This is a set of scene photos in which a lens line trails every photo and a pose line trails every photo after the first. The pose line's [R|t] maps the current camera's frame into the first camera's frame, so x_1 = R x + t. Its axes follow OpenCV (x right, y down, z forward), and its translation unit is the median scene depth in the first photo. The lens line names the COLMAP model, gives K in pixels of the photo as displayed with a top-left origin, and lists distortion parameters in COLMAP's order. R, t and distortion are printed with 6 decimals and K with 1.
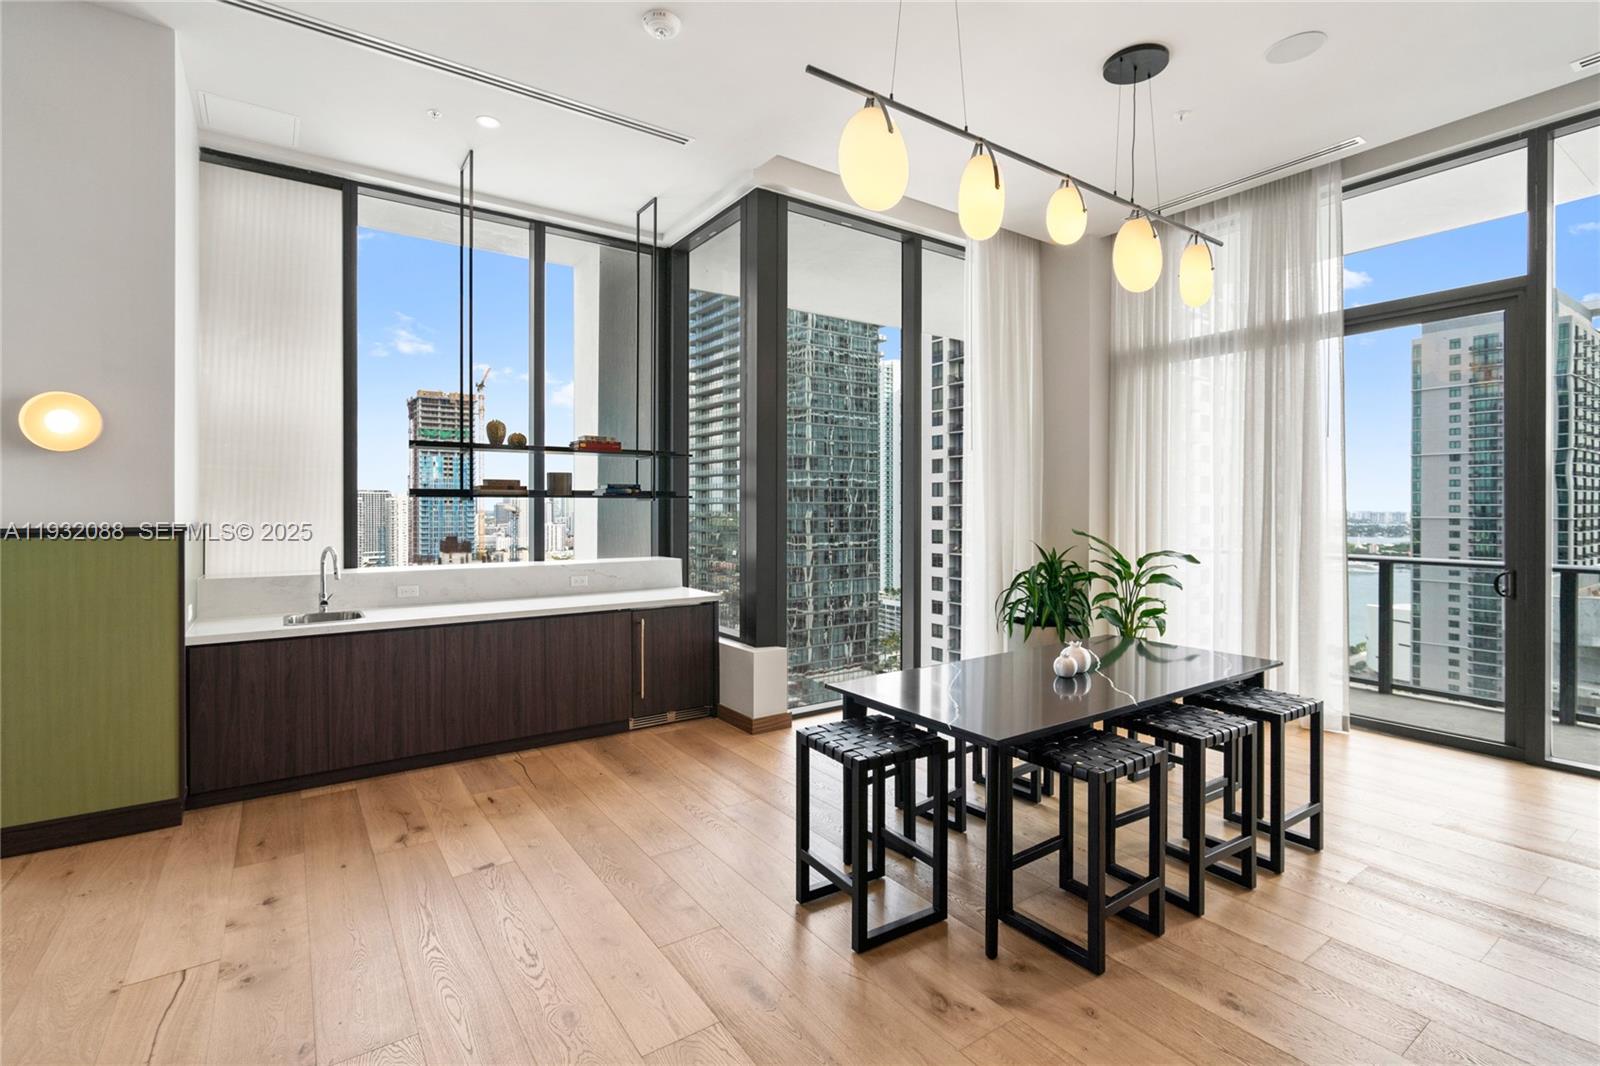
lens RADIAL K [[734.0, 0, 784.8], [0, 734.0, 509.8], [0, 0, 1]] dist [-0.001767, -0.000152]
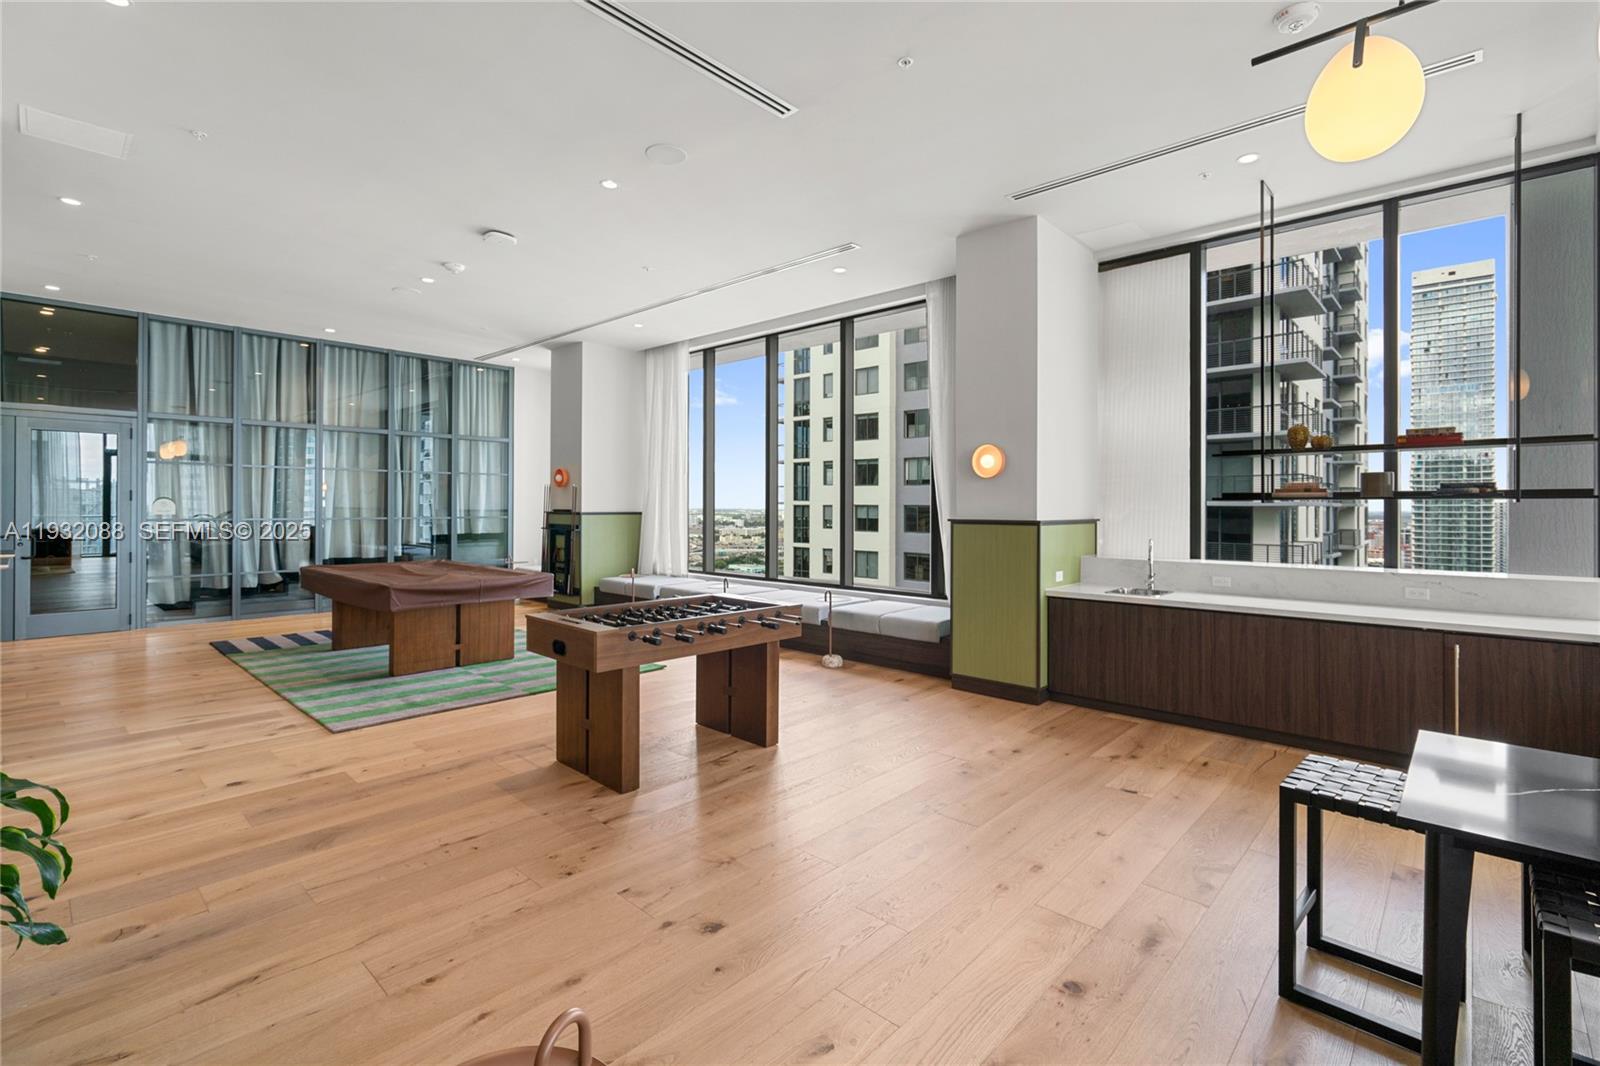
lens RADIAL K [[725.8, 0, 830.5], [0, 725.8, 506.2], [0, 0, 1]] dist [-0.002026, -0.000118]
pose [[0.247455, 0.000430, -0.968899, 0.480729], [-0.005881, 0.999982, -0.001058, -0.003315], [0.968881, 0.005960, 0.247453, 0.126899]]
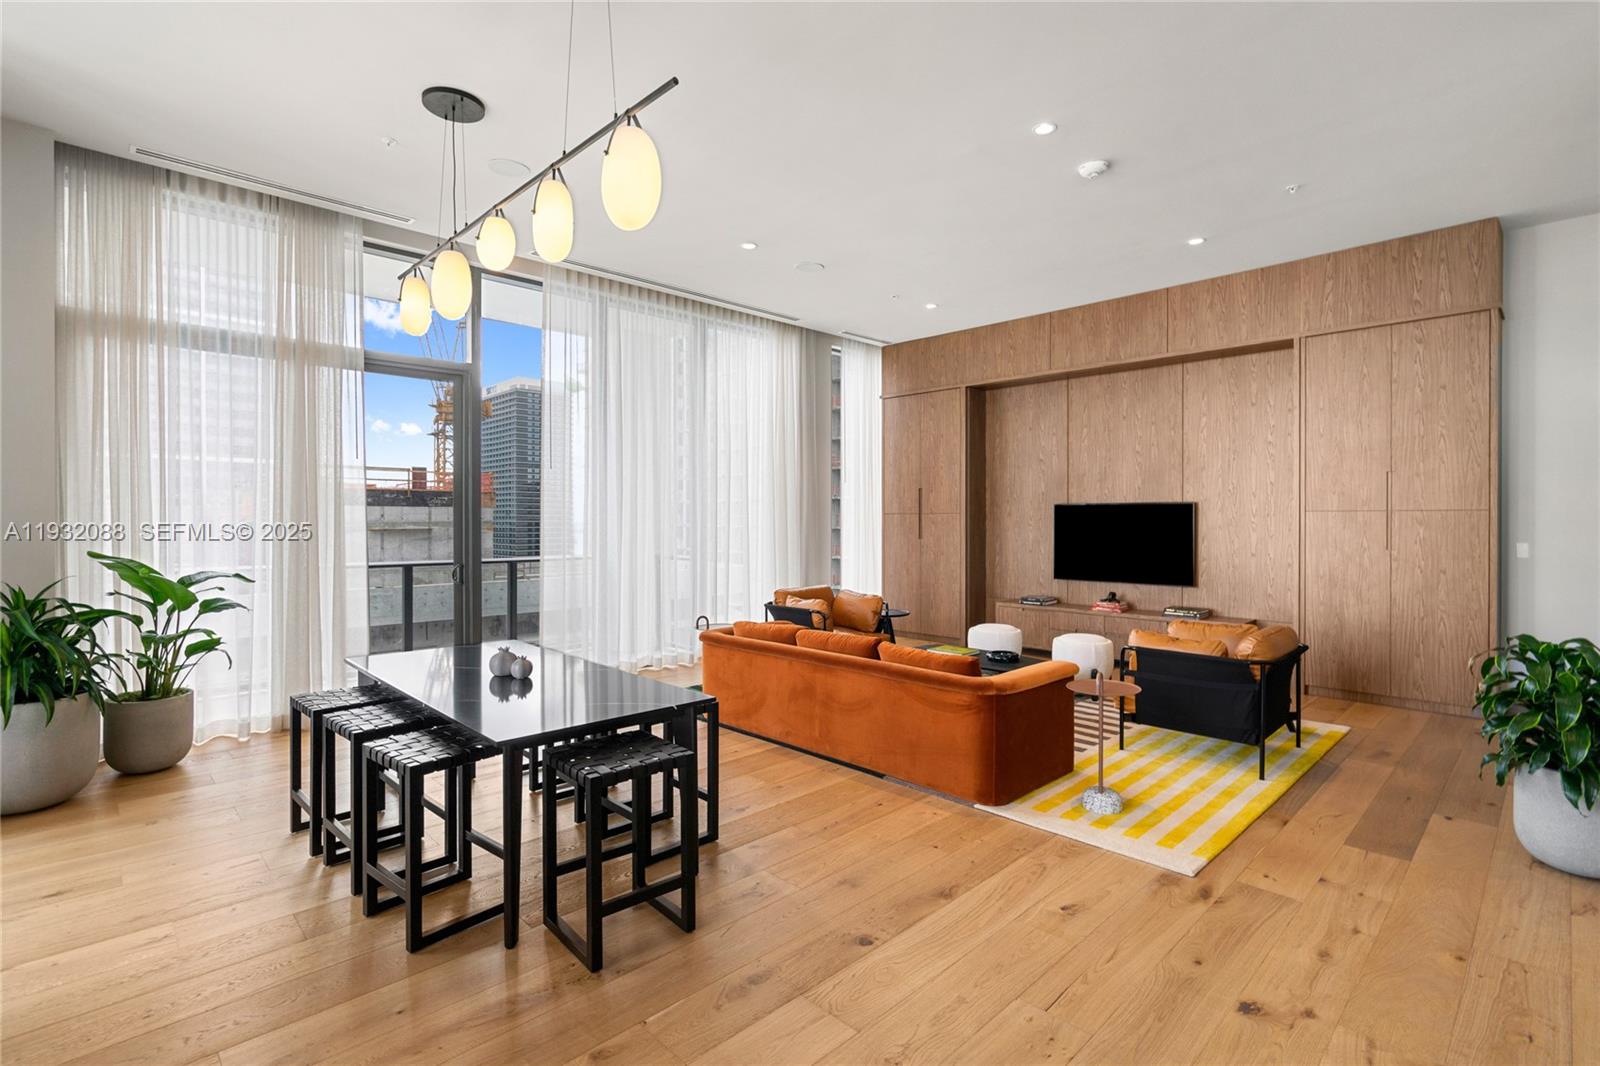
lens RADIAL K [[747.6, 0, 820.8], [0, 747.6, 520.5], [0, 0, 1]] dist [0.003444, 0.000734]
pose [[-0.184876, 0.000196, 0.982762, -0.586657], [0.003750, 0.999993, 0.000506, -0.003847], [-0.982755, 0.003779, -0.184876, 0.578365]]
